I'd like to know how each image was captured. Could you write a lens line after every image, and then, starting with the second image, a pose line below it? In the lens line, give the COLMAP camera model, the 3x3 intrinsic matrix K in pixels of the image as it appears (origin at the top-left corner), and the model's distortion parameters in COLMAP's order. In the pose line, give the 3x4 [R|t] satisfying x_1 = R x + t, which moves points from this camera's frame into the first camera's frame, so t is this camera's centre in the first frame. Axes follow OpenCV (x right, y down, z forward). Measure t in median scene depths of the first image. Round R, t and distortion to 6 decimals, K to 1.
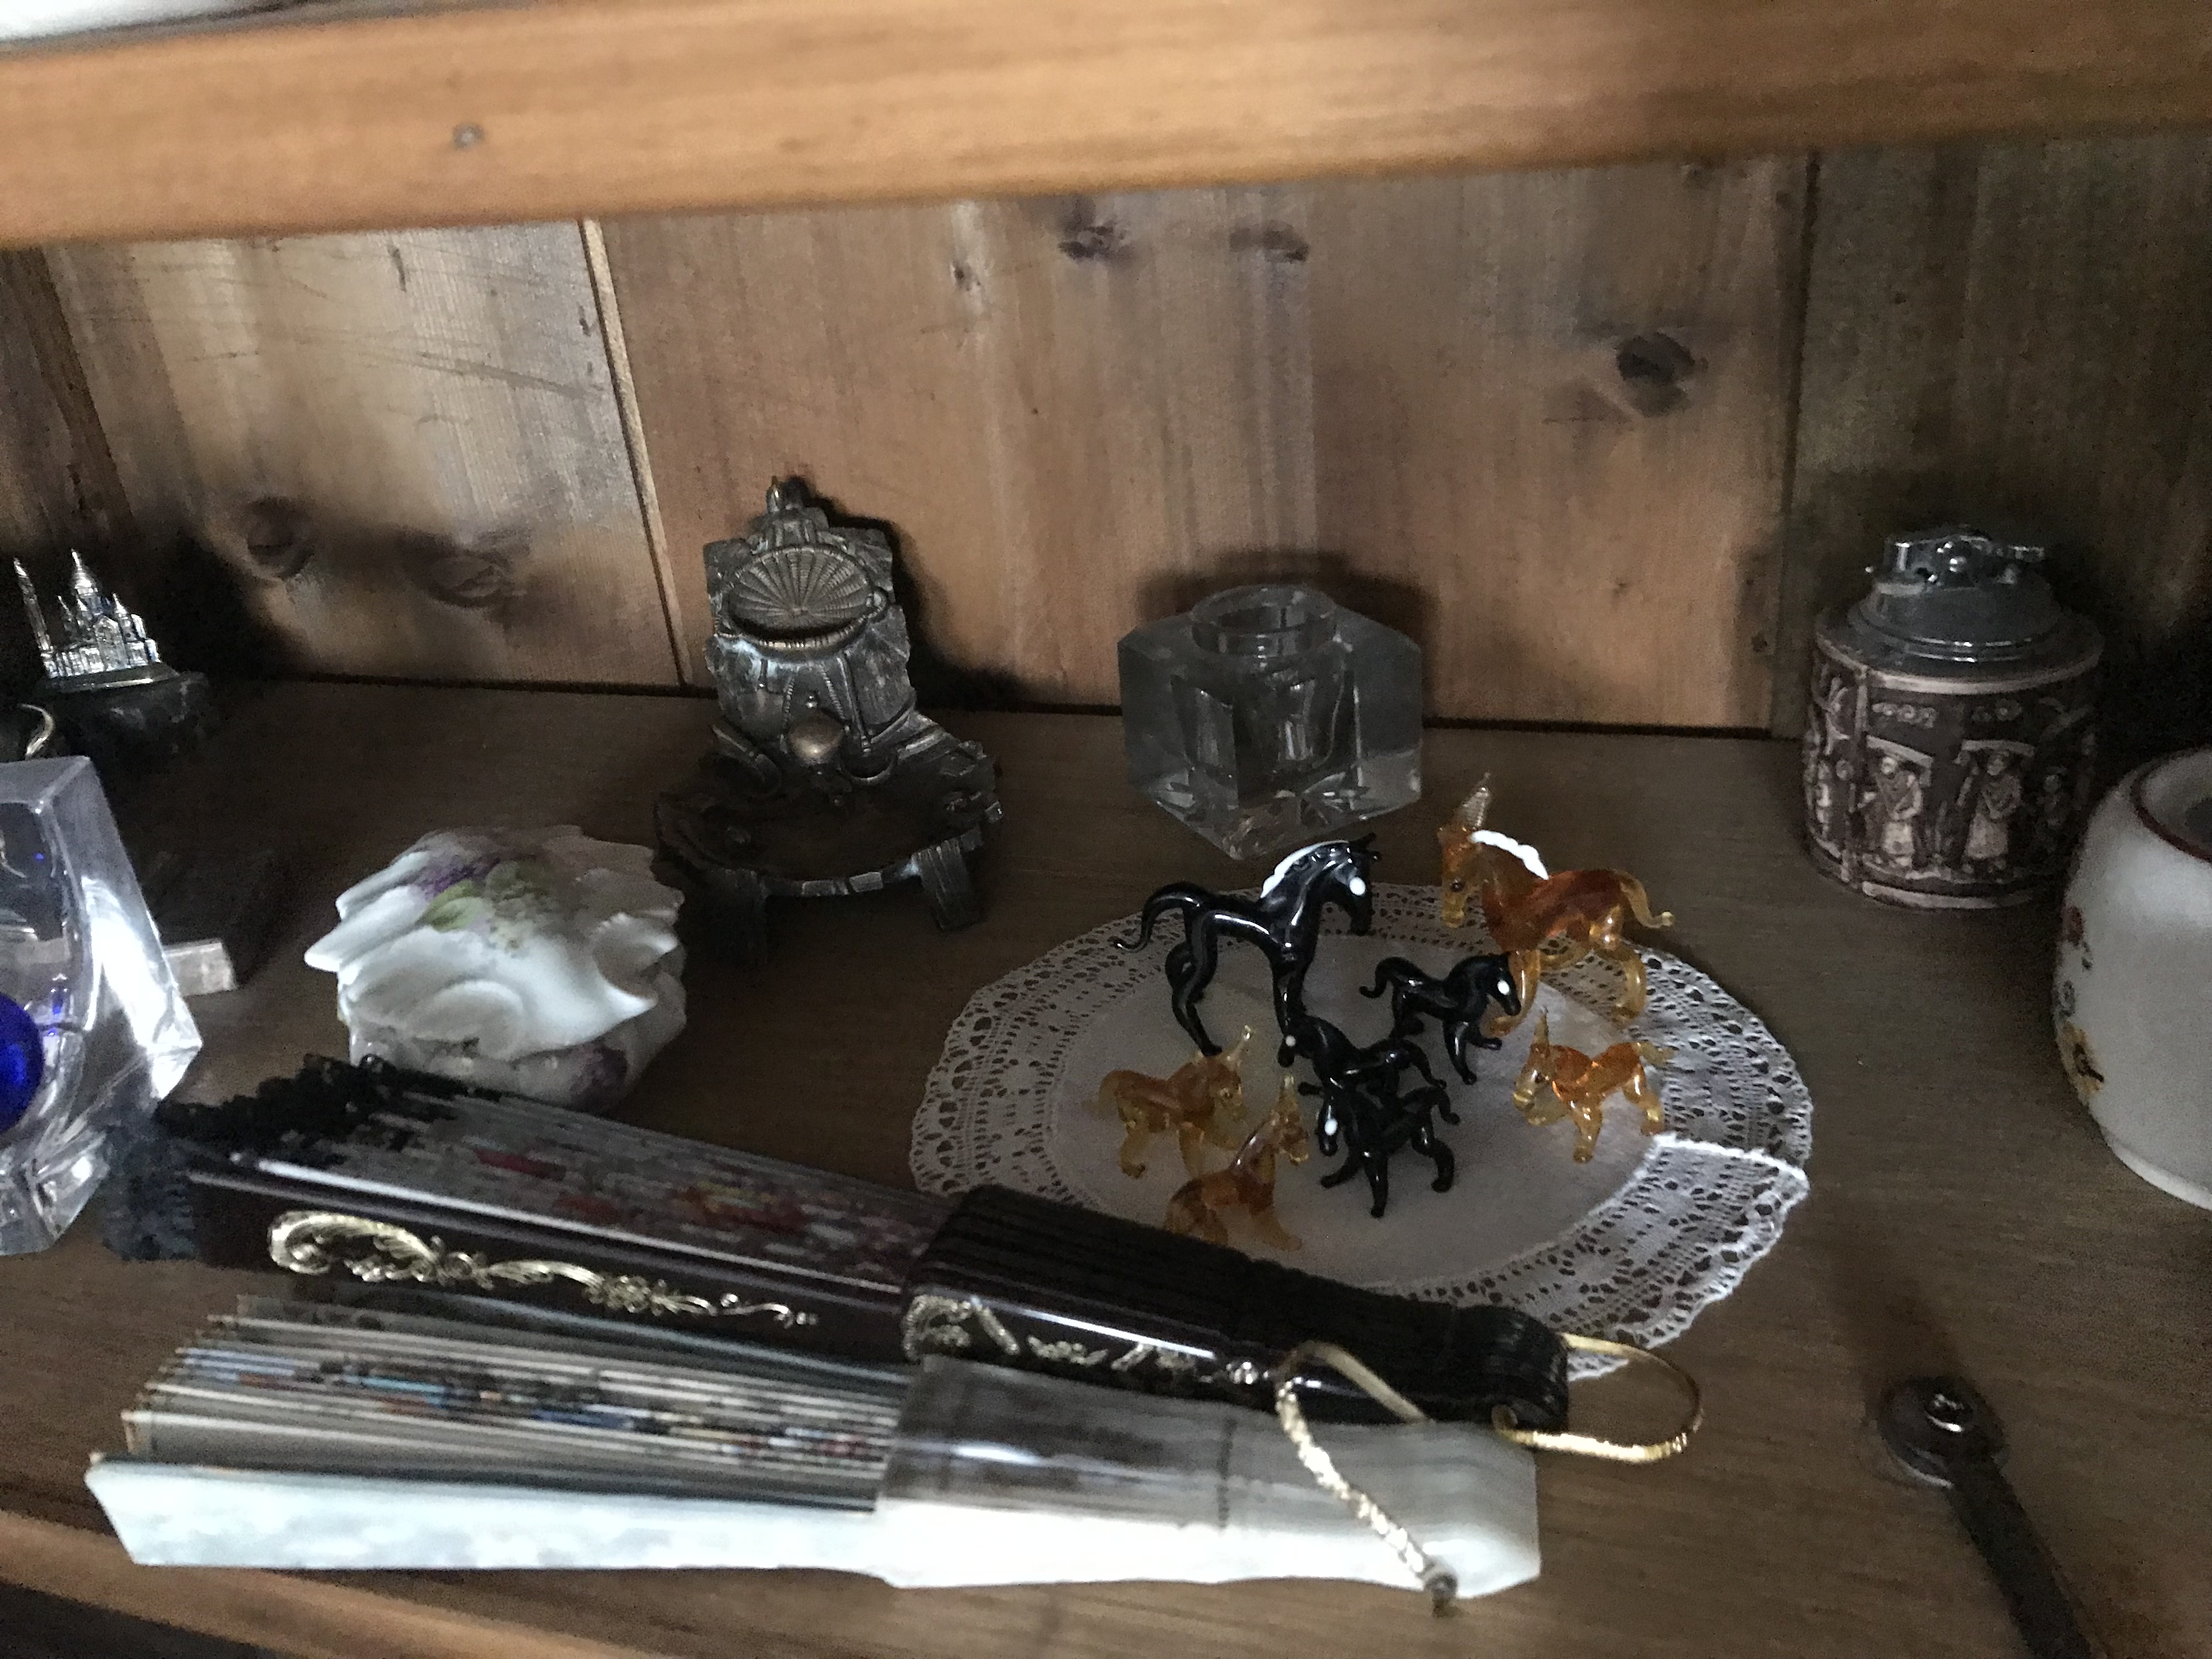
lens RADIAL K [[1778.1, 0, 1106.4], [0, 1778.1, 827.9], [0, 0, 1]] dist [0.017579, 0.010544]
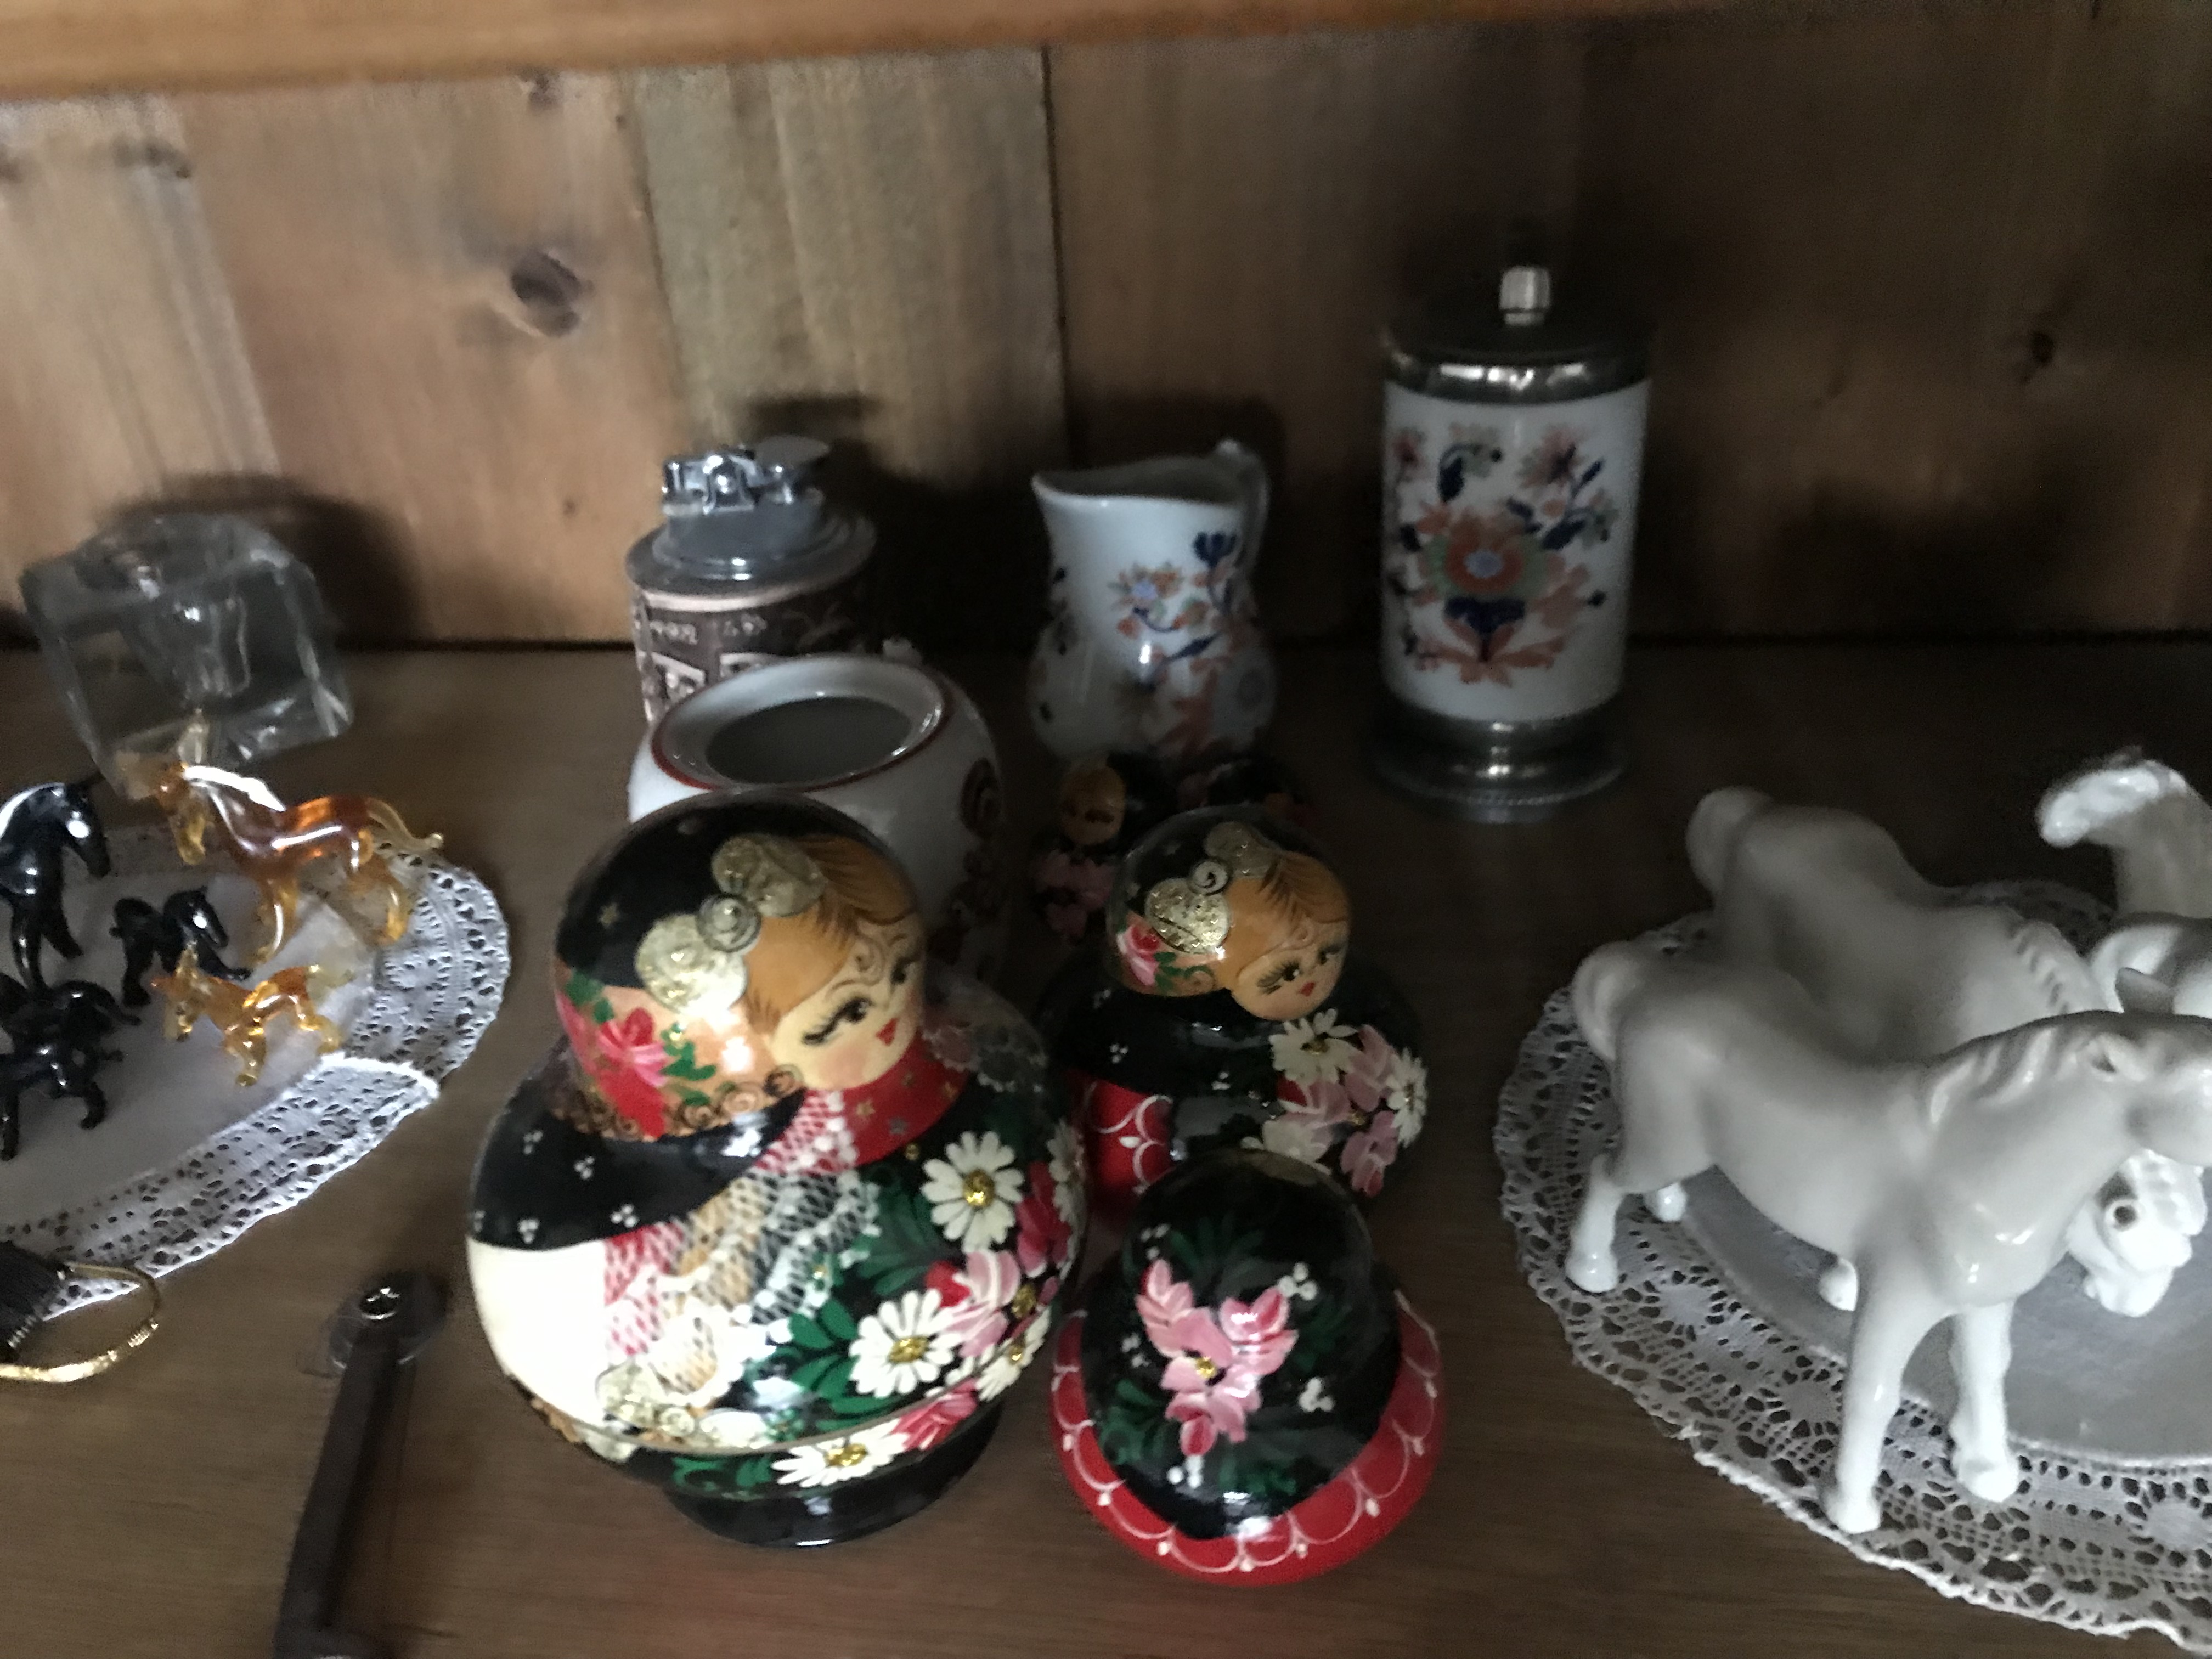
lens RADIAL K [[1778.1, 0, 1108.1], [0, 1778.1, 829.5], [0, 0, 1]] dist [0.017579, 0.010544]
pose [[0.989289, -0.057184, 0.134305, 0.555112], [0.048920, 0.996747, 0.064047, -0.002291], [-0.137531, -0.056791, 0.988868, -0.071533]]
